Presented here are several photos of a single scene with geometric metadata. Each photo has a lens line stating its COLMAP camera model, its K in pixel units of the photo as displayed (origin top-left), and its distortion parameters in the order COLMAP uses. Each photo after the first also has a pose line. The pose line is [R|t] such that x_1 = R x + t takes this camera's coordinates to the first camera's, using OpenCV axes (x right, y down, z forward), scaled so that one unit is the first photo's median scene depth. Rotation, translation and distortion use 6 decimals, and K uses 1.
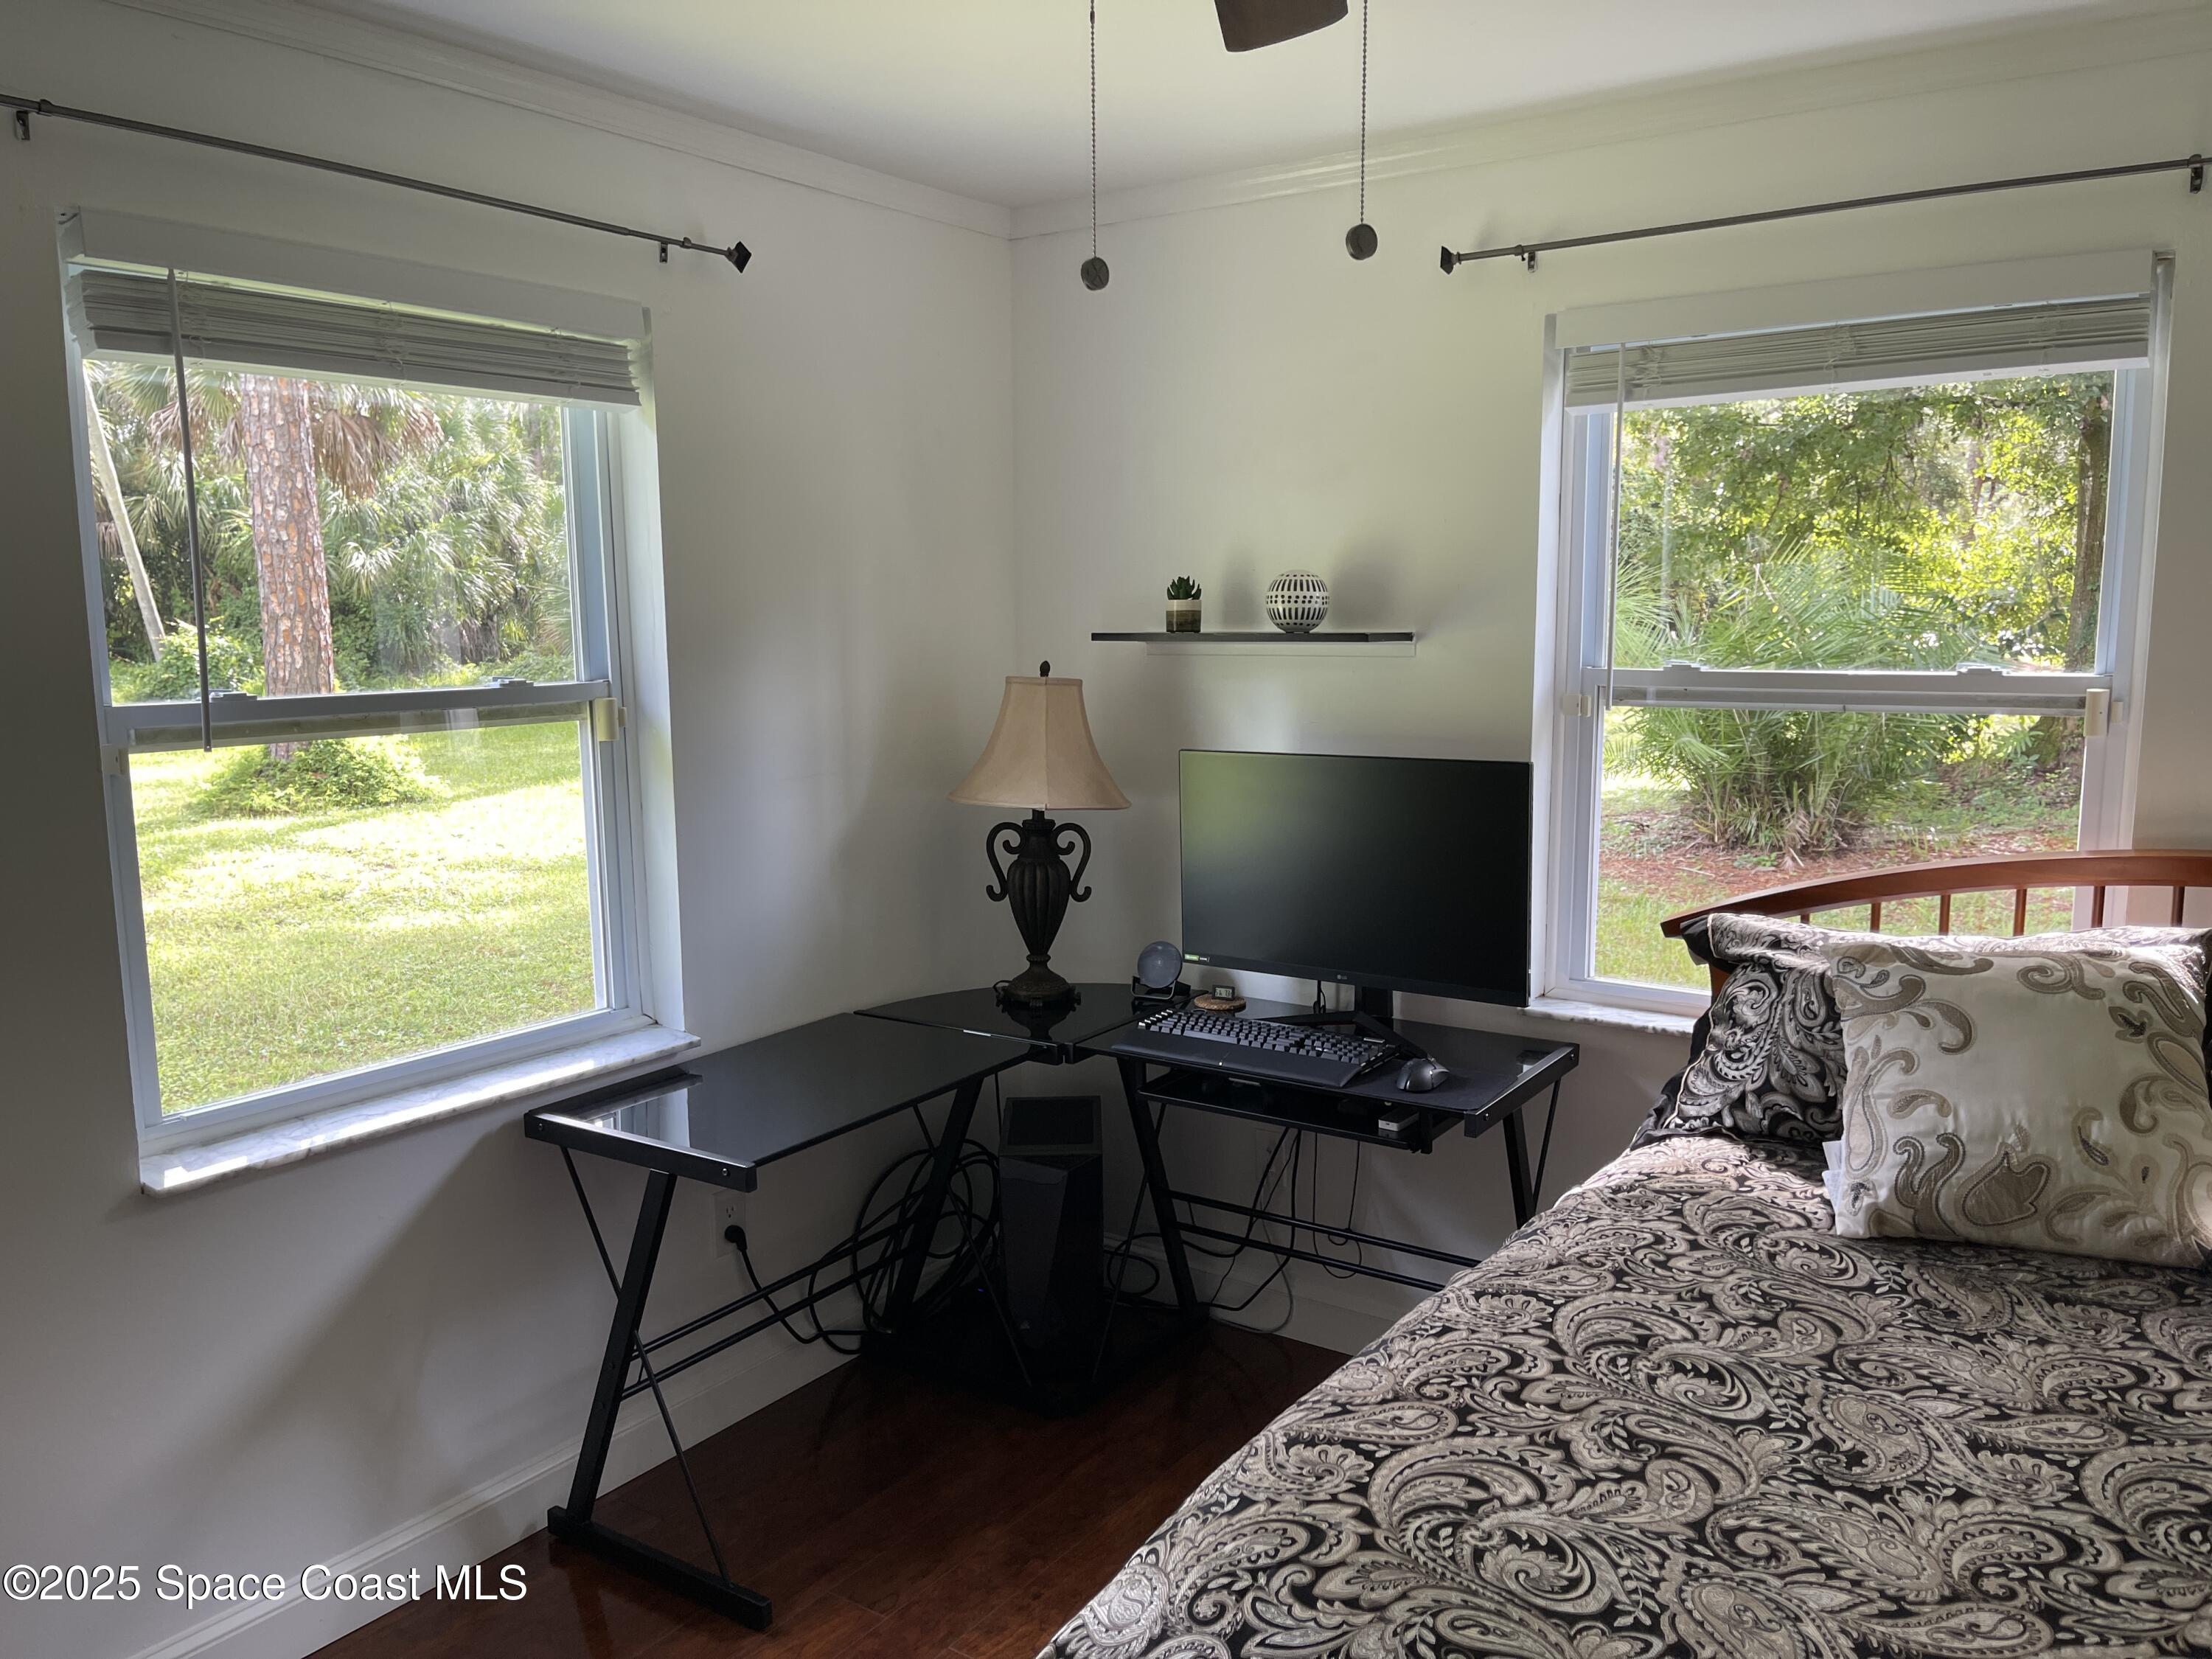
lens RADIAL K [[1669.0, 0, 1093.5], [0, 1669.0, 839.1], [0, 0, 1]] dist [0.051012, -0.066775]
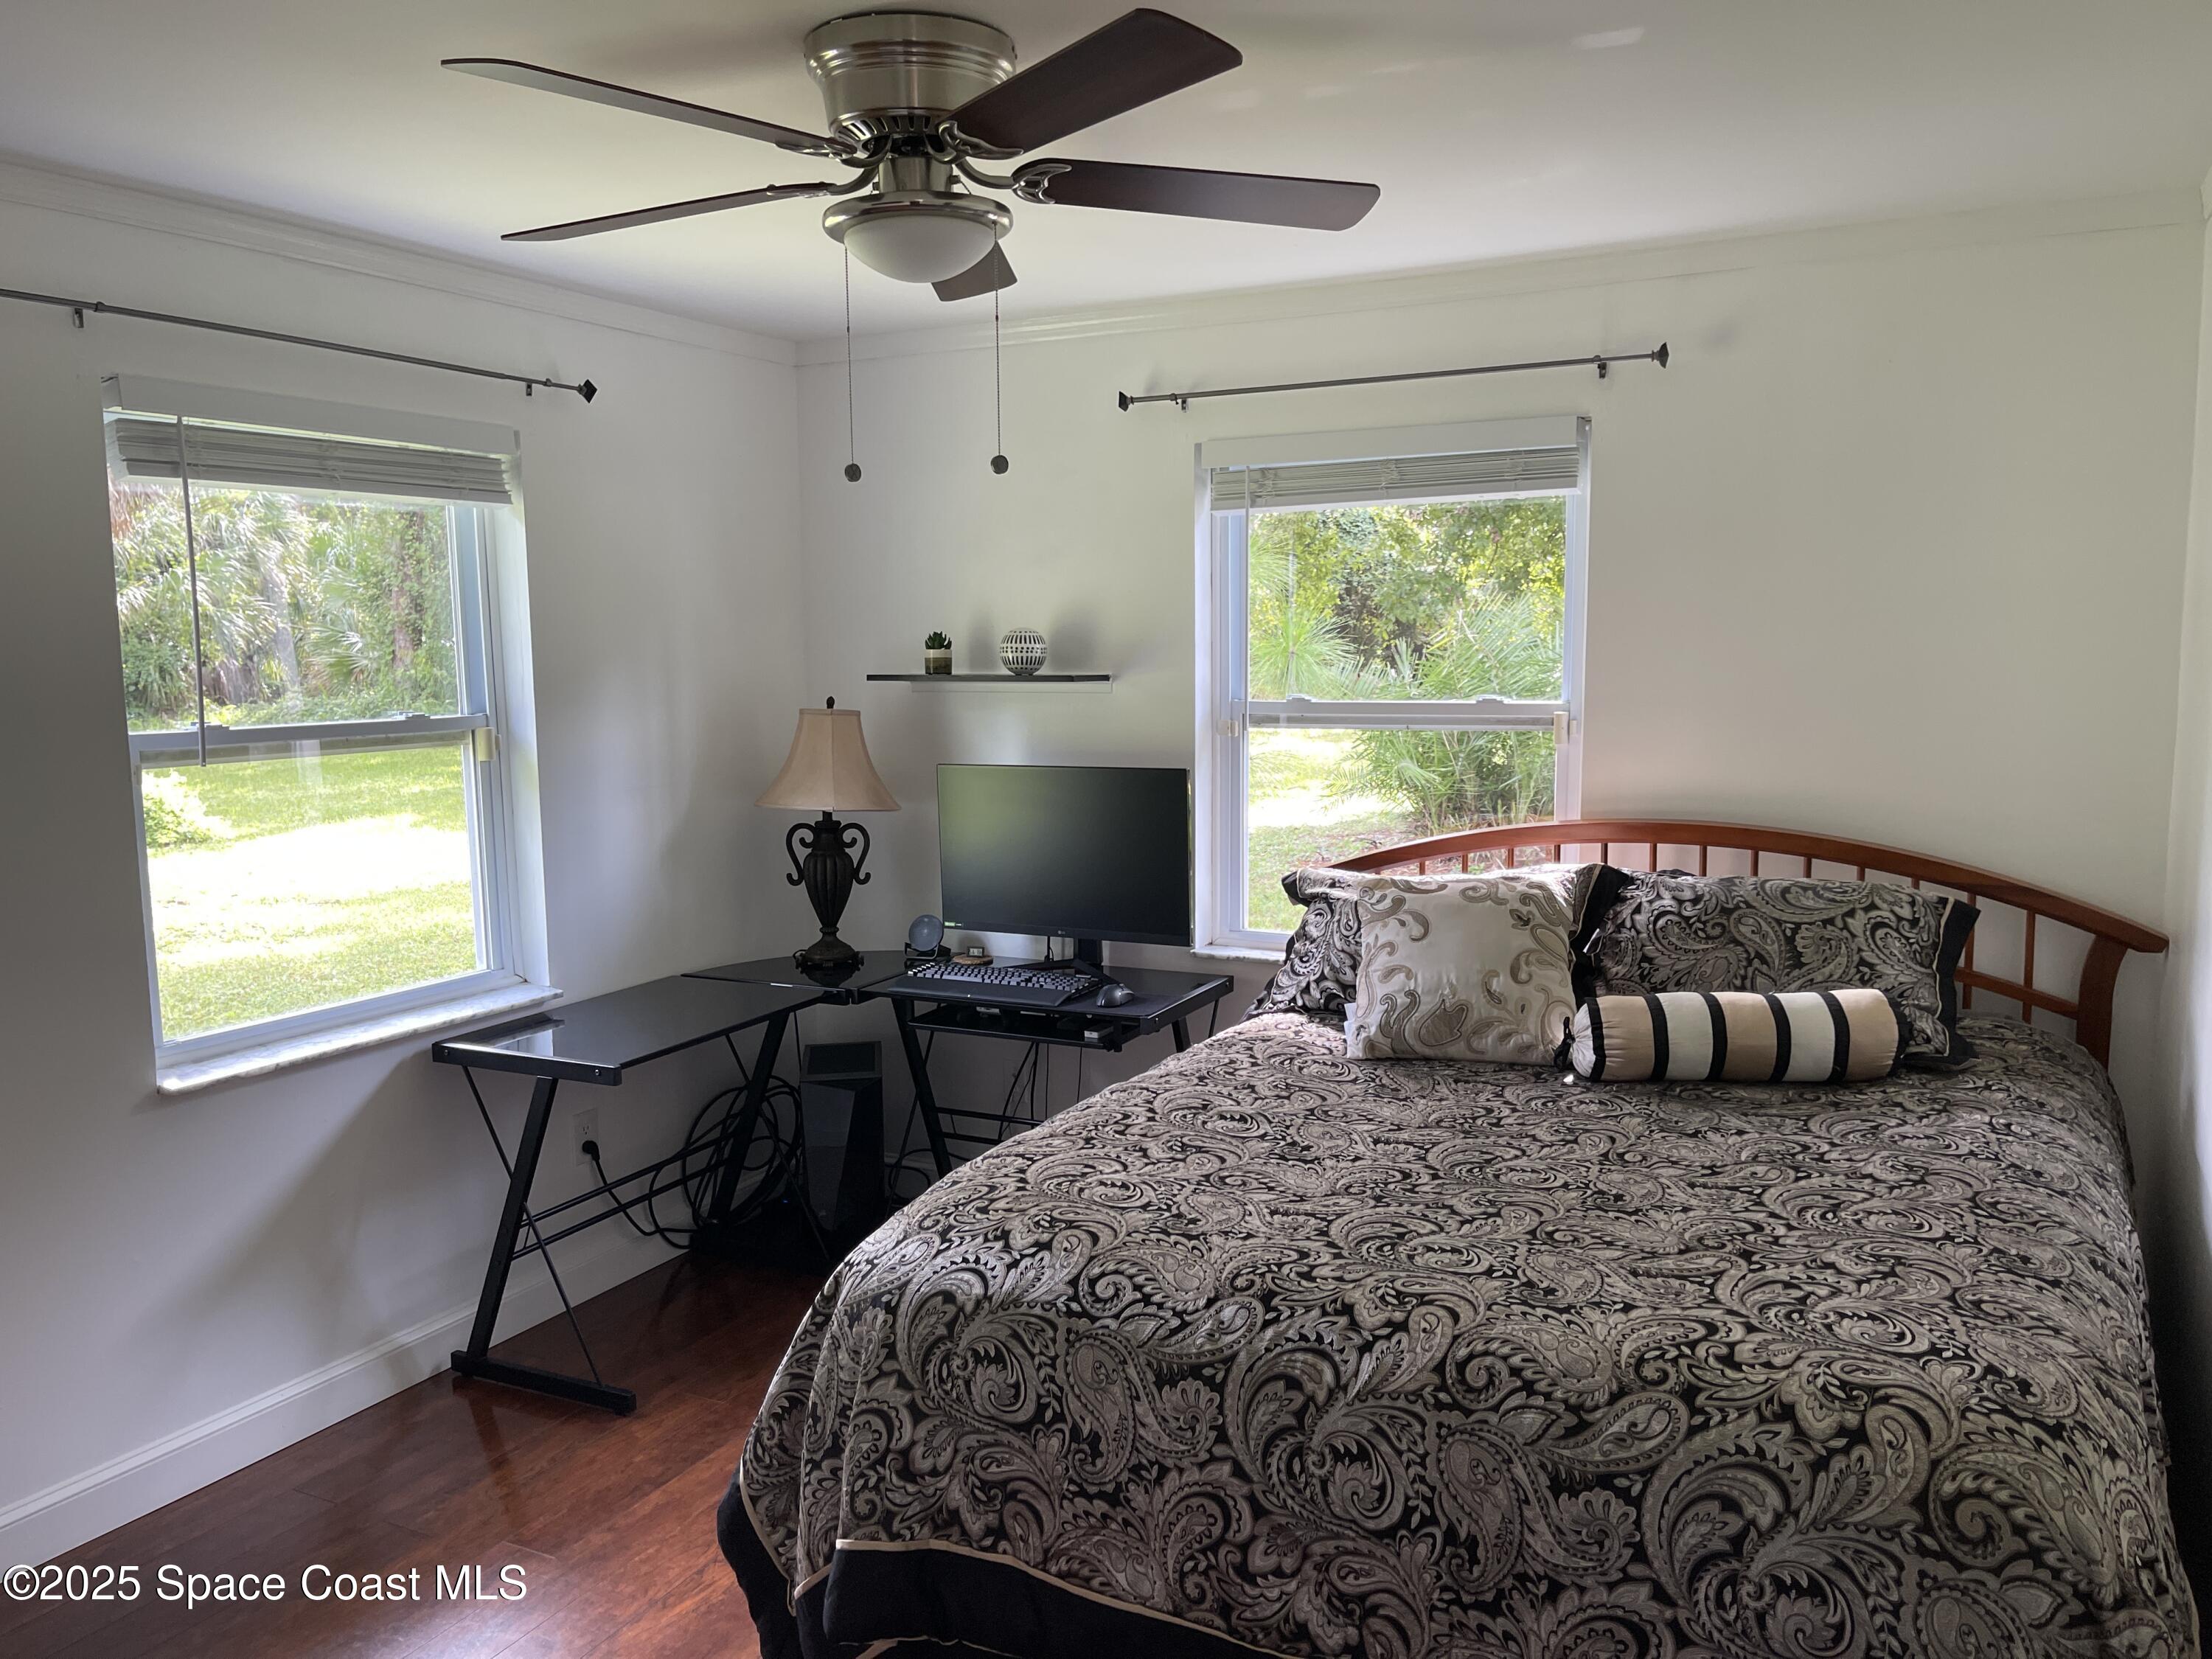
lens RADIAL K [[1669.0, 0, 1114.6], [0, 1669.0, 846.4], [0, 0, 1]] dist [0.051012, -0.066775]
pose [[0.990501, -0.018555, 0.136250, 0.012118], [0.020970, 0.999647, -0.016309, 0.039690], [-0.135899, 0.019012, 0.990540, -0.354920]]
